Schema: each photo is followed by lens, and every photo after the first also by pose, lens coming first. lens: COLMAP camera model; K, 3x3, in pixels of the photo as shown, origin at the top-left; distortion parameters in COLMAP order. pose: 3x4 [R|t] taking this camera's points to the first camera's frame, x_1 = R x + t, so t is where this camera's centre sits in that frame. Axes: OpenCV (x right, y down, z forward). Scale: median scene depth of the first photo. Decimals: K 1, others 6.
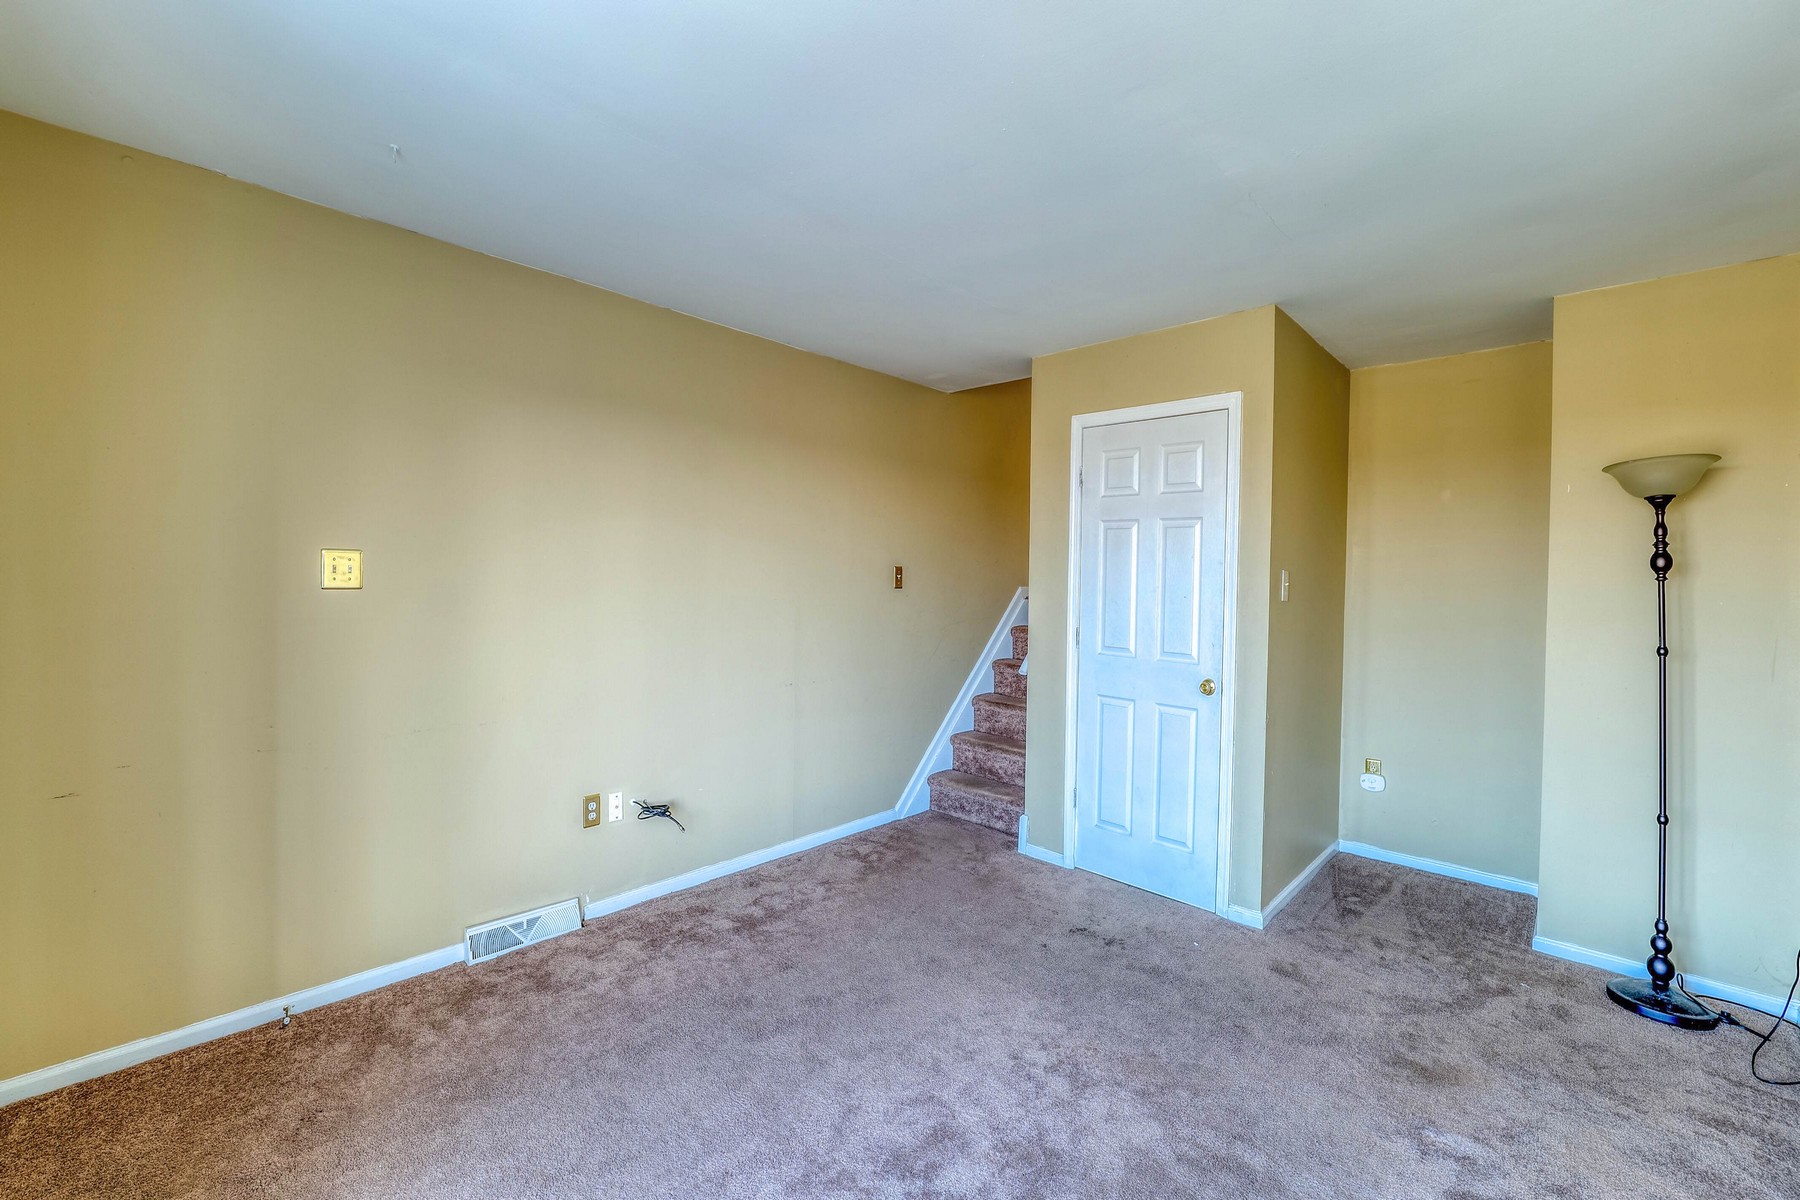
lens RADIAL K [[738.0, 0, 892.6], [0, 738.0, 591.2], [0, 0, 1]] dist [-0.009152, 0.000108]
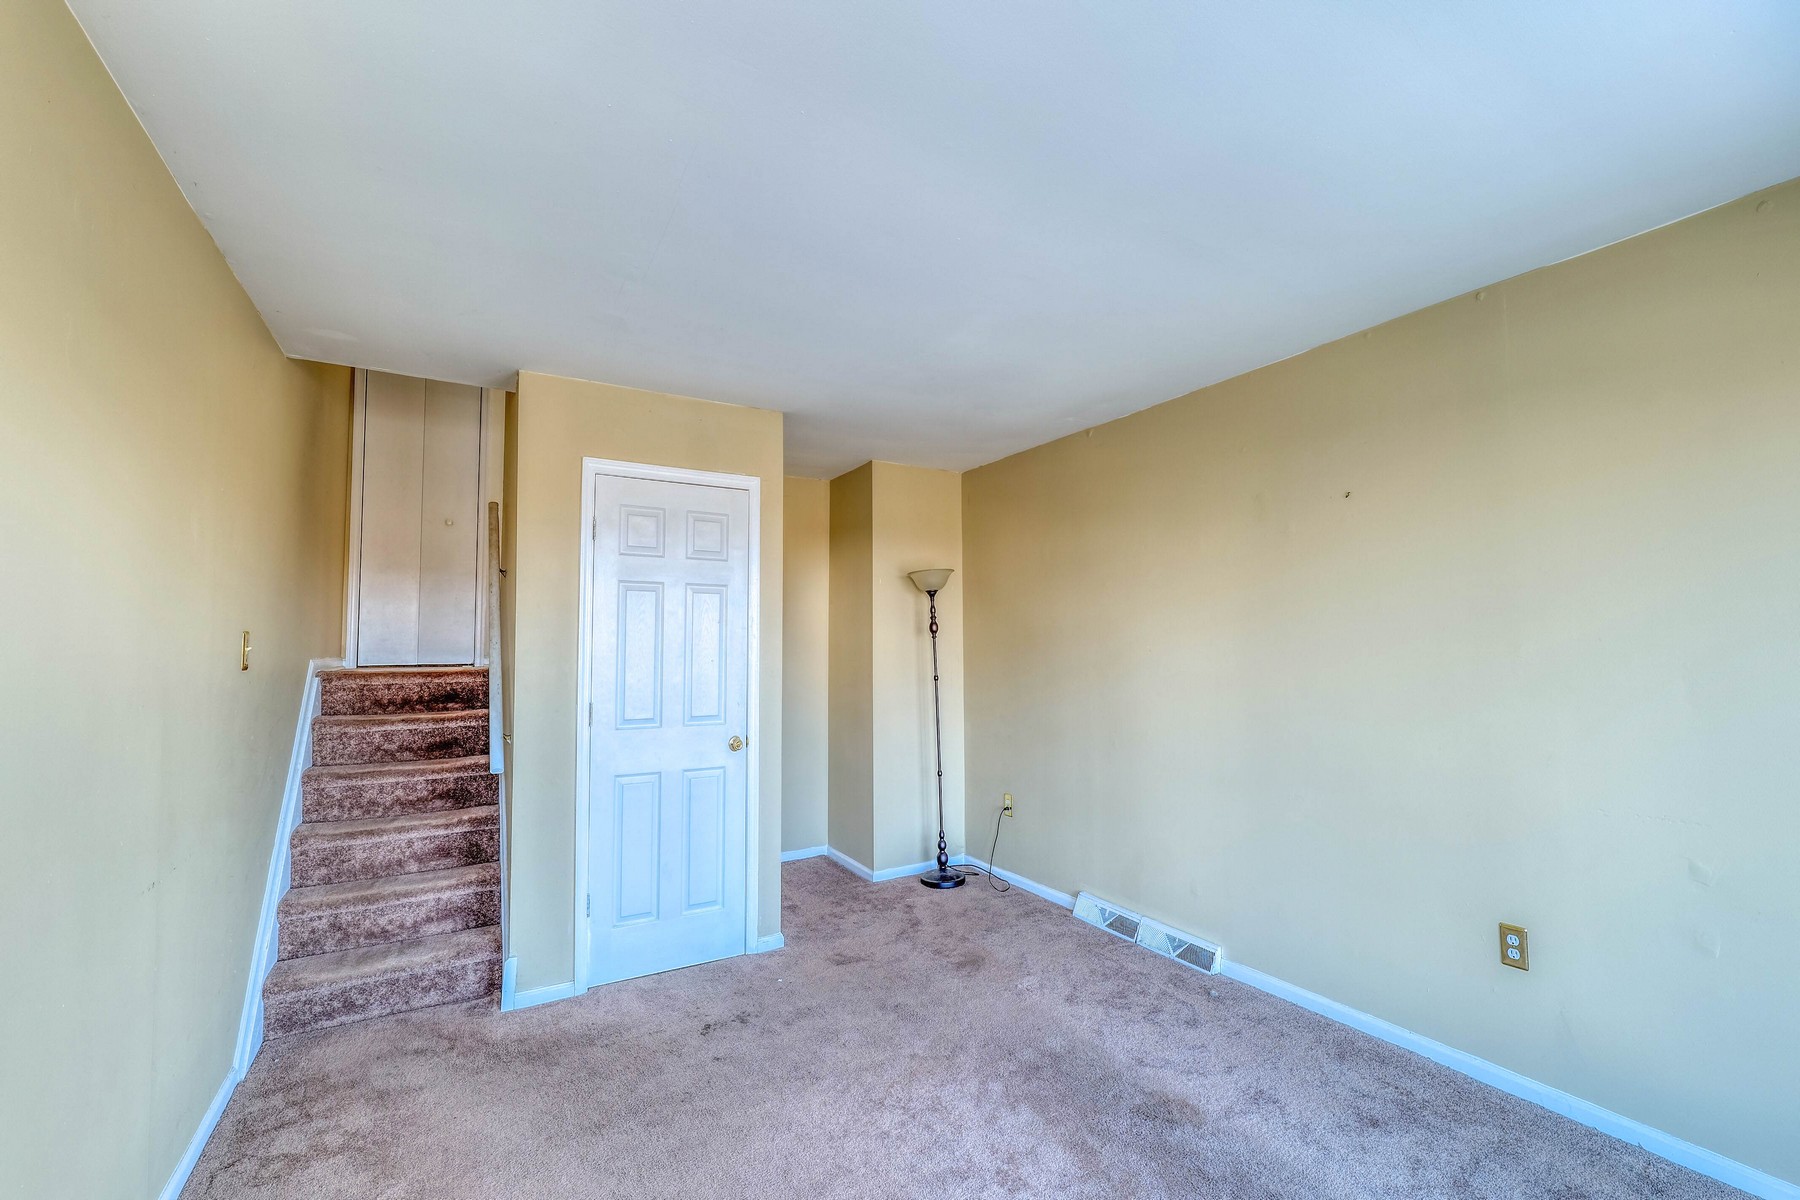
lens RADIAL K [[736.4, 0, 900.0], [0, 736.4, 600.0], [0, 0, 1]] dist [-0.015746, 0.000112]
pose [[0.258558, 0.036537, 0.965304, -0.576946], [0.031125, 0.998451, -0.046128, -0.022011], [-0.965494, 0.041972, 0.257020, 0.508553]]
